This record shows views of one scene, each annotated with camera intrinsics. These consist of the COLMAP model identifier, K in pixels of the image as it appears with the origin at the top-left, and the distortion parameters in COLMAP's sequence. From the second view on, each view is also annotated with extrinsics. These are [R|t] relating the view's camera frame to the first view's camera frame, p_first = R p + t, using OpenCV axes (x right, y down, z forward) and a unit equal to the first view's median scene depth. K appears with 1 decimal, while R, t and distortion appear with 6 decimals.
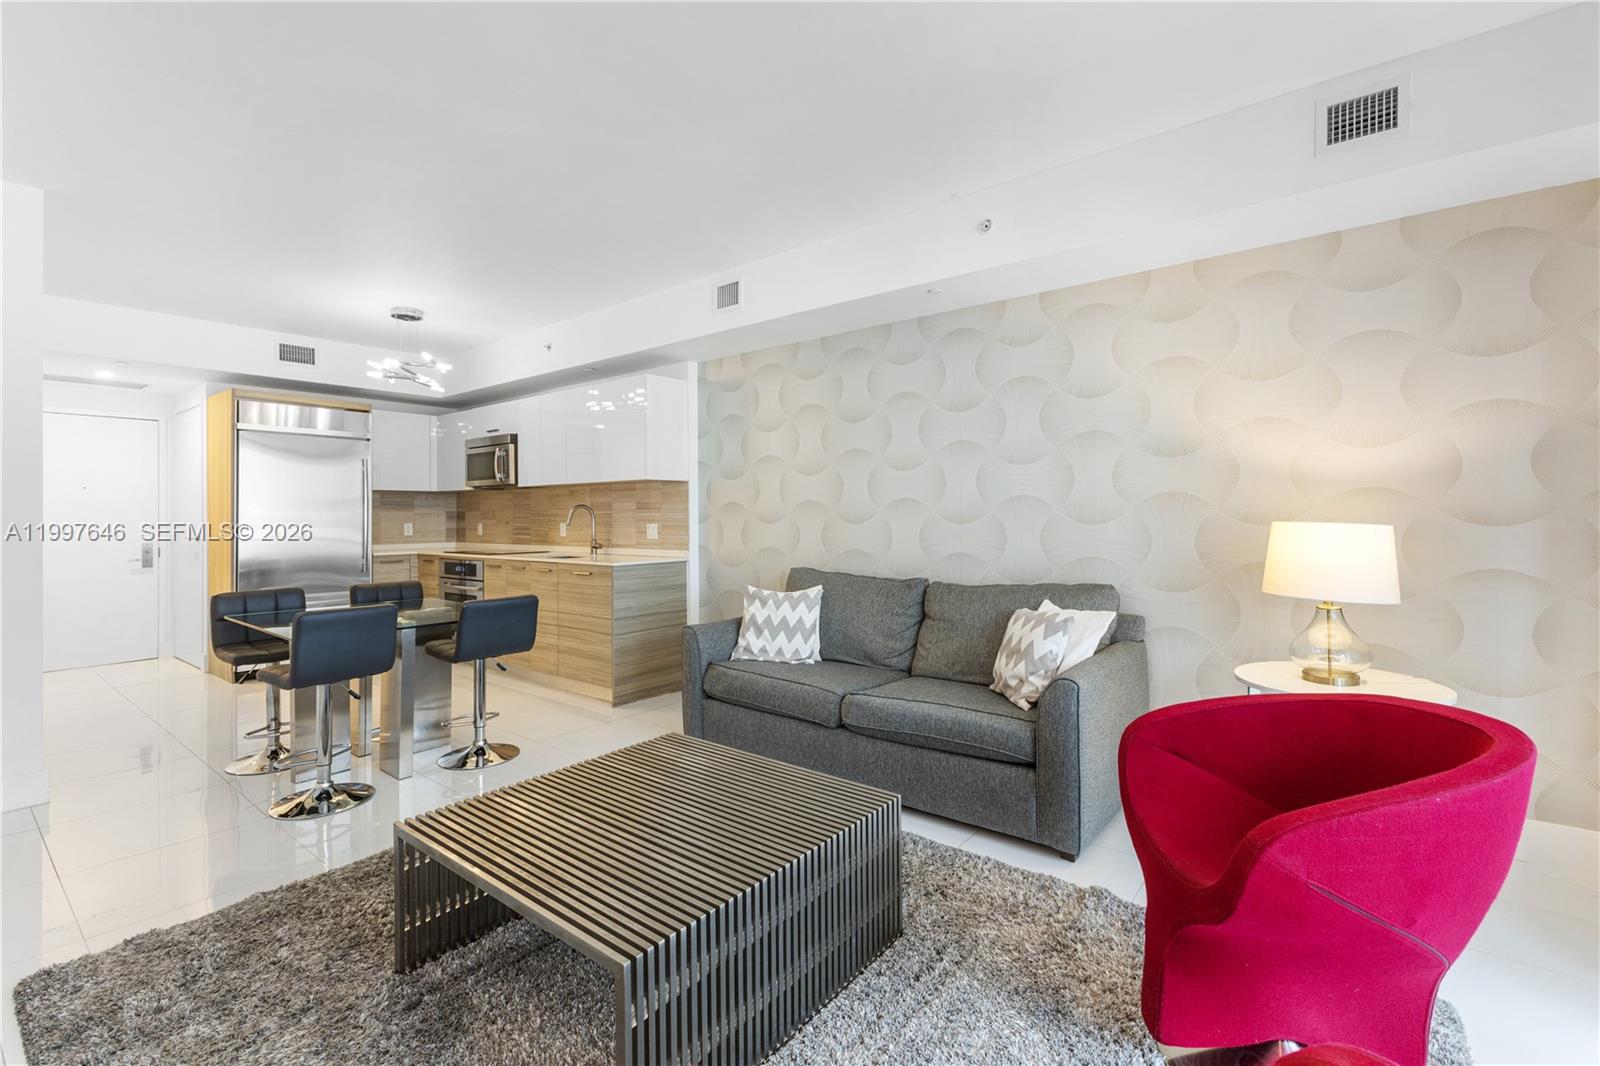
lens RADIAL K [[706.0, 0, 812.5], [0, 706.0, 514.5], [0, 0, 1]] dist [0.001608, 0.000264]
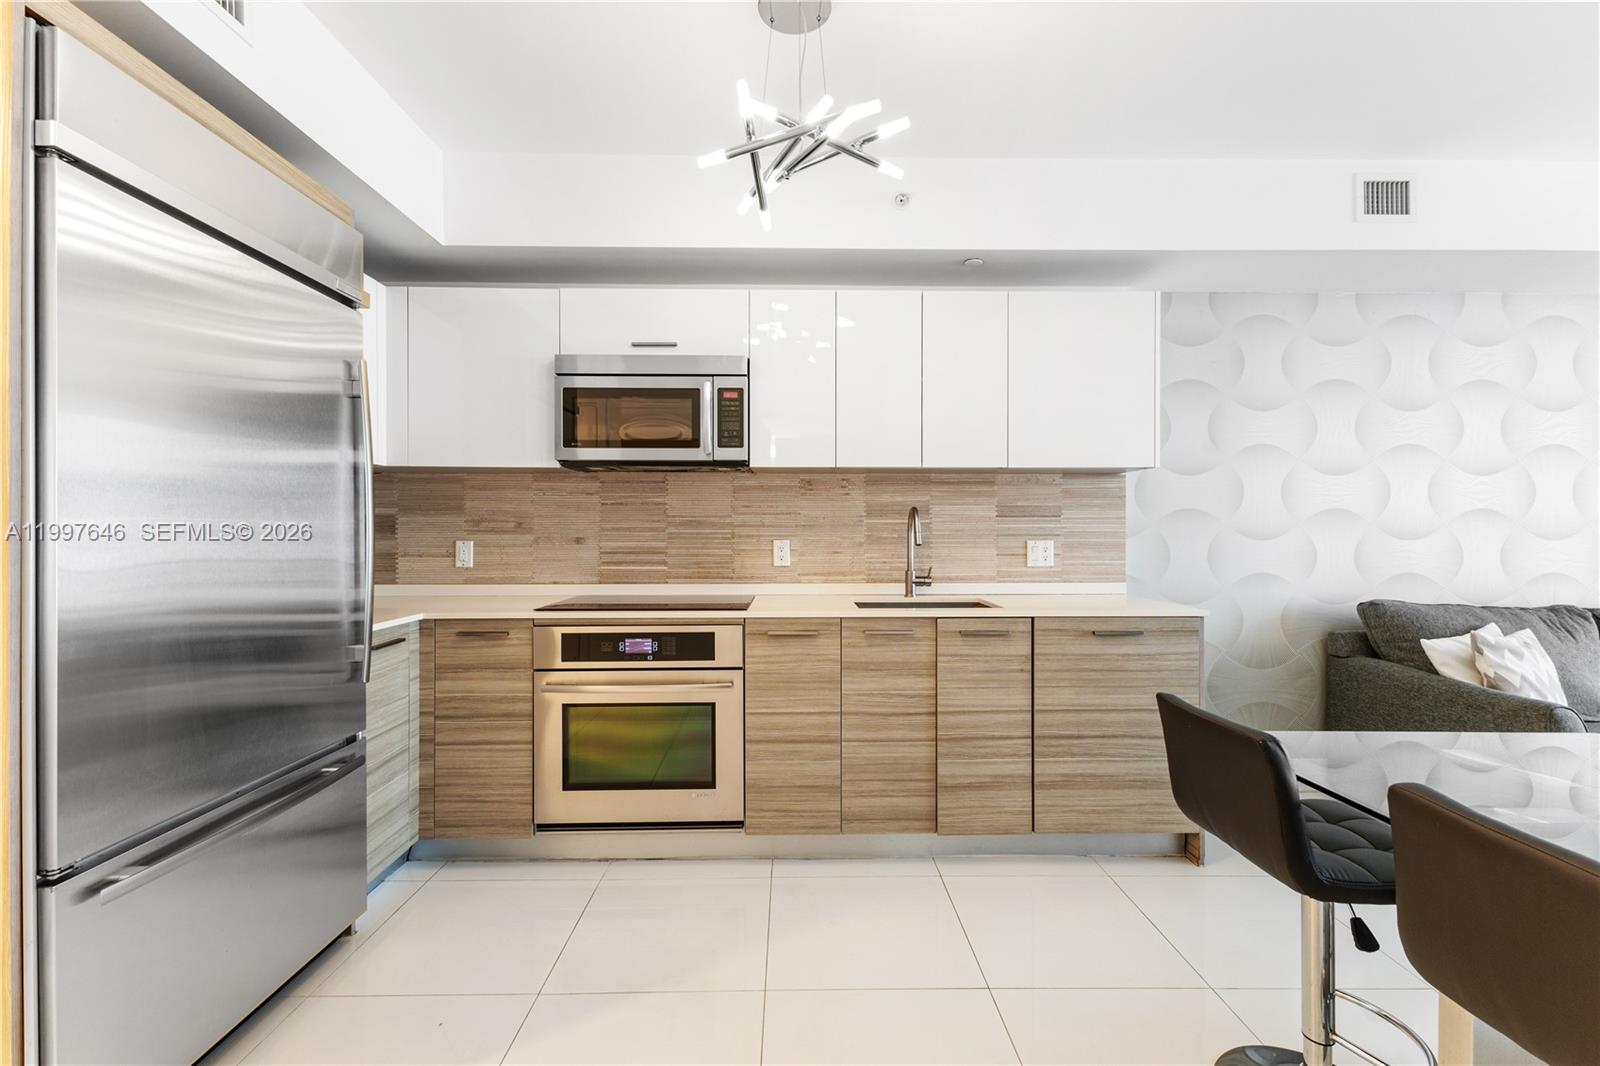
lens RADIAL K [[703.1, 0, 796.9], [0, 703.1, 528.6], [0, 0, 1]] dist [0.002856, 0.000357]
pose [[0.778859, 0.004773, 0.627181, -0.730543], [-0.005513, 0.999985, -0.000764, 0.003840], [-0.627175, -0.002863, 0.778873, 0.625934]]
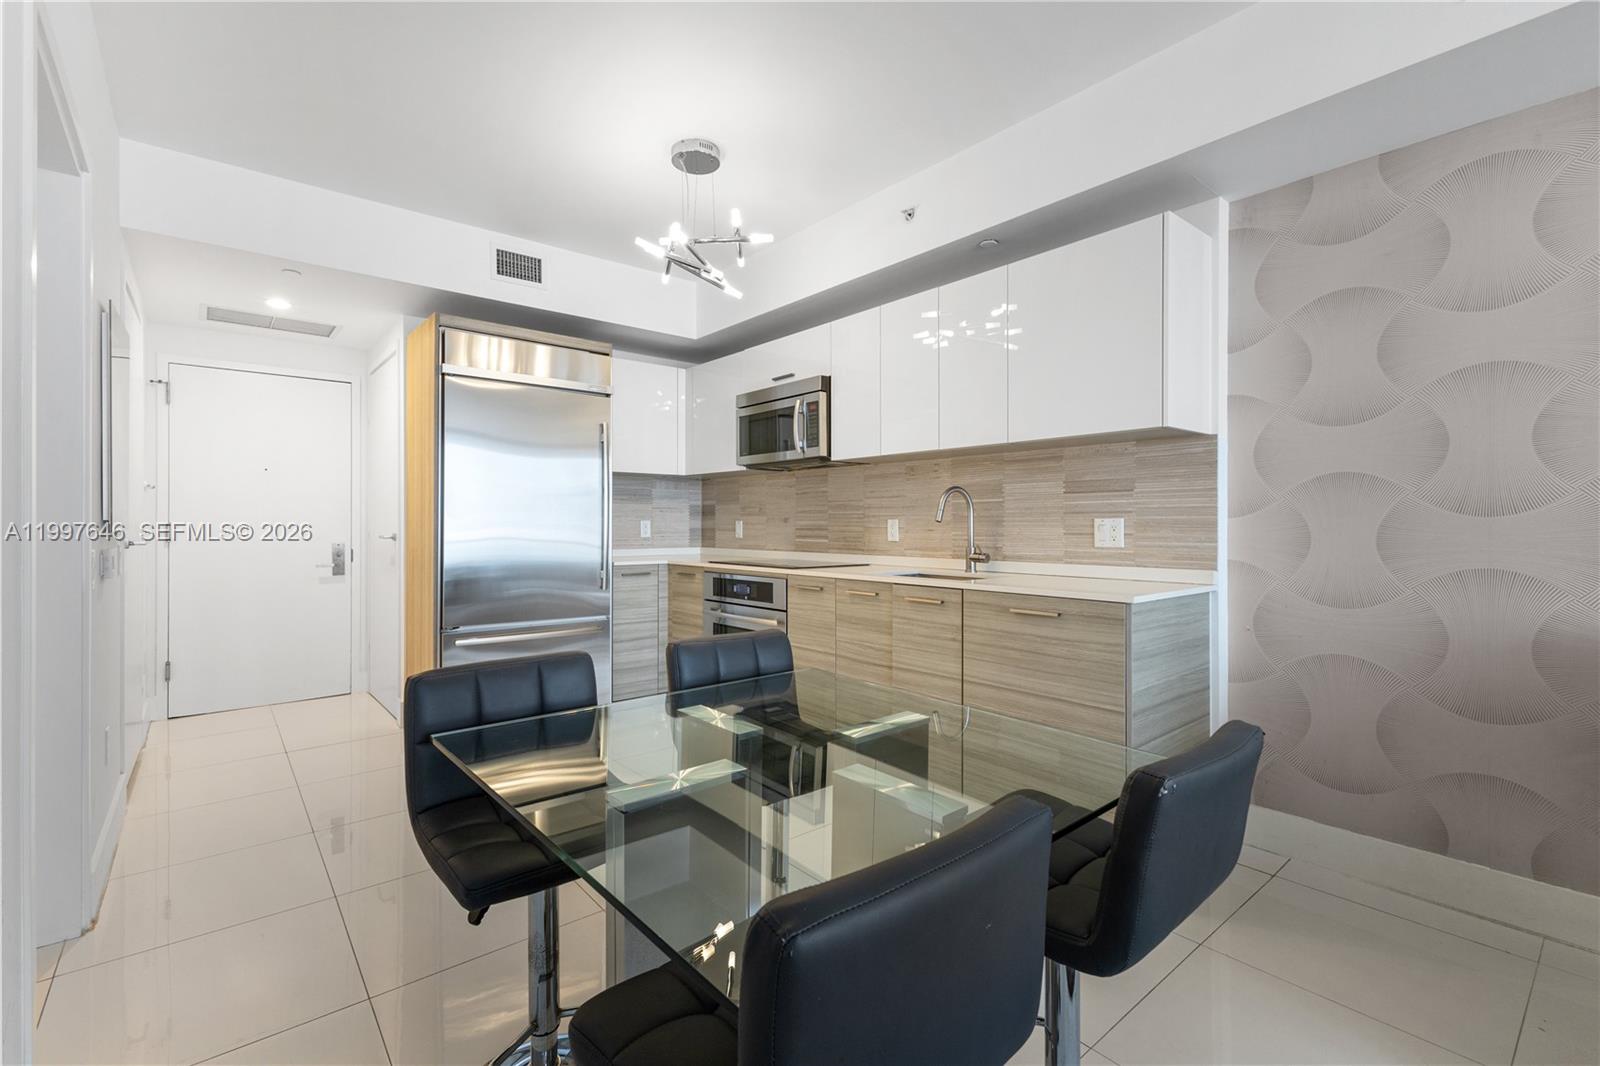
lens RADIAL K [[703.1, 0, 796.9], [0, 703.1, 528.6], [0, 0, 1]] dist [0.002856, 0.000357]
pose [[0.977880, 0.007476, -0.209034, -0.330519], [-0.005540, 0.999936, 0.009846, 0.015643], [0.209094, -0.008471, 0.977859, 0.399996]]
